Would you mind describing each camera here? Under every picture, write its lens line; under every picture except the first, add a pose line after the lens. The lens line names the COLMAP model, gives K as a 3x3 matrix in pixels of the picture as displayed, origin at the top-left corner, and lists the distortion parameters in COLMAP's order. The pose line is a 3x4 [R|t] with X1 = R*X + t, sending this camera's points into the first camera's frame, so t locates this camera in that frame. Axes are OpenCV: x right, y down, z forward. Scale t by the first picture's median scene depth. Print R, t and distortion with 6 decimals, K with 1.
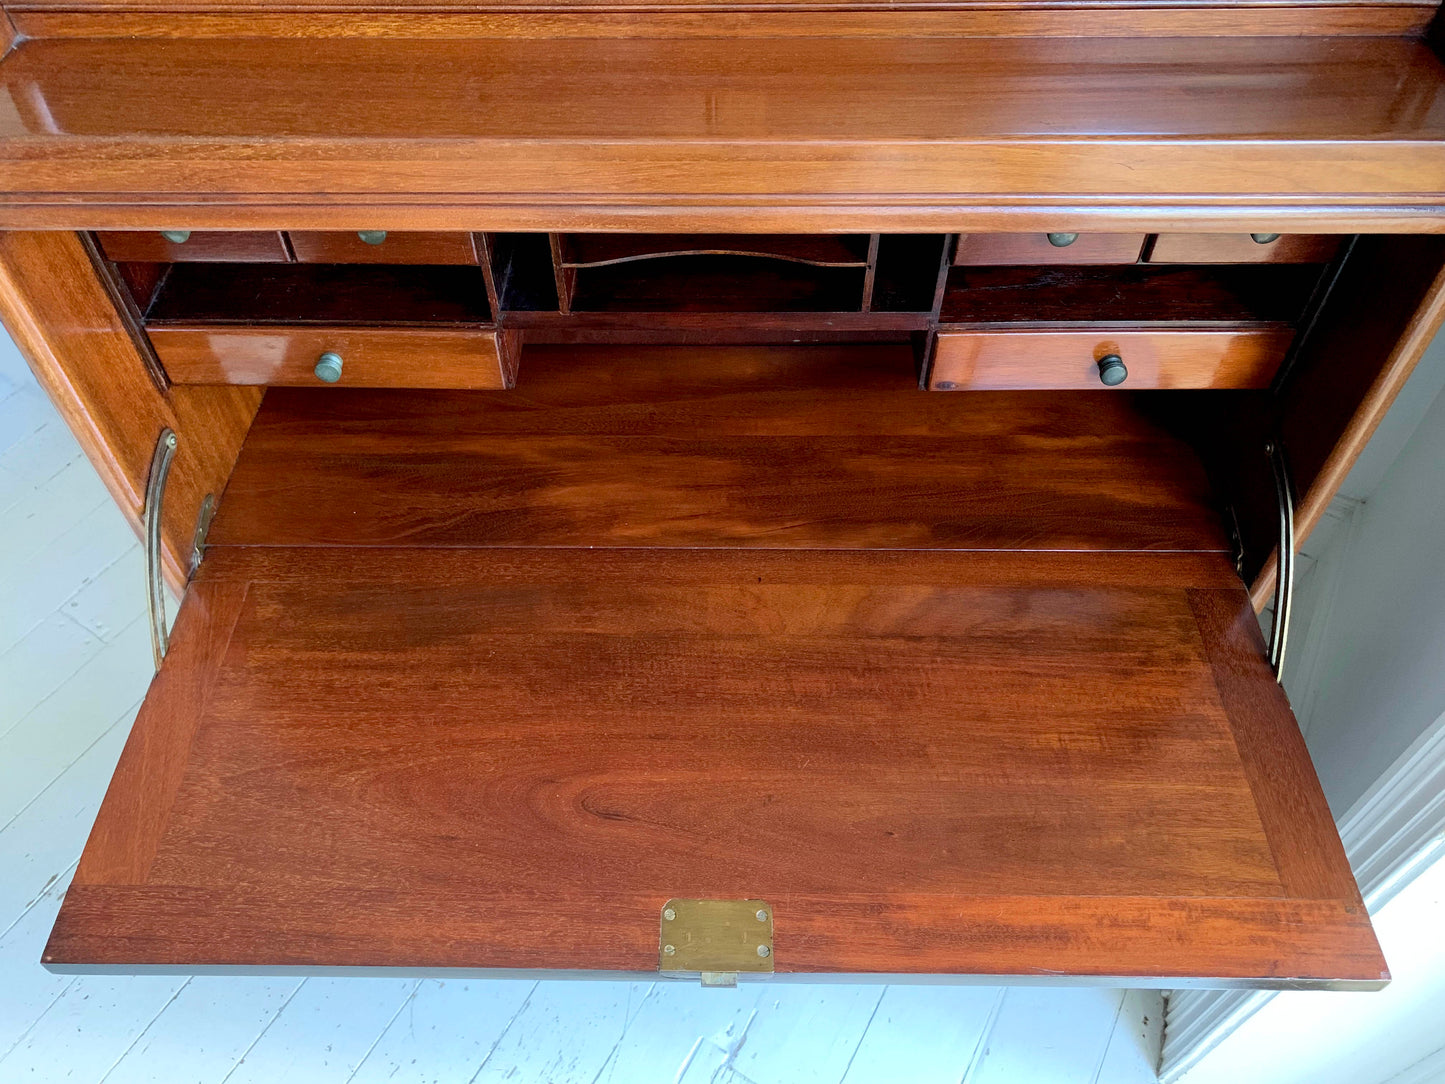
lens RADIAL K [[1134.6, 0, 722.5], [0, 1134.6, 542.0], [0, 0, 1]] dist [-0.012196, -0.011943]
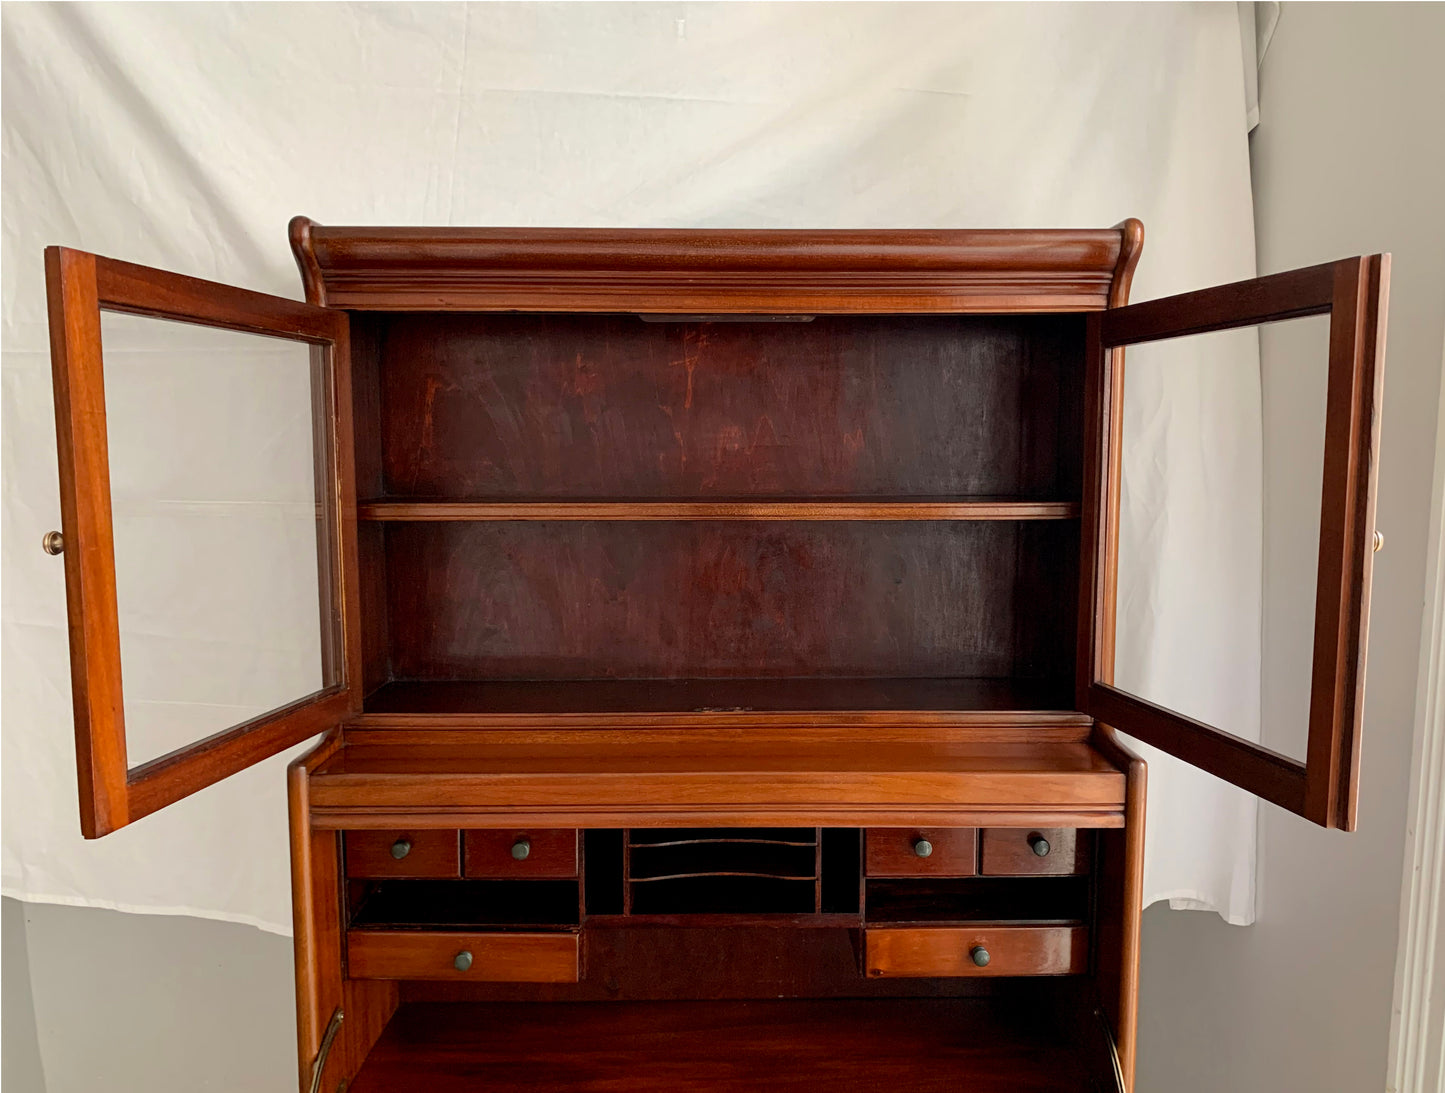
lens RADIAL K [[1128.8, 0, 722.5], [0, 1128.8, 546.5], [0, 0, 1]] dist [-0.025190, -0.004177]
pose [[0.999971, 0.003746, 0.006668, -0.019047], [0.002034, 0.710179, -0.704019, 0.548673], [-0.007373, 0.704012, 0.710150, -0.480270]]
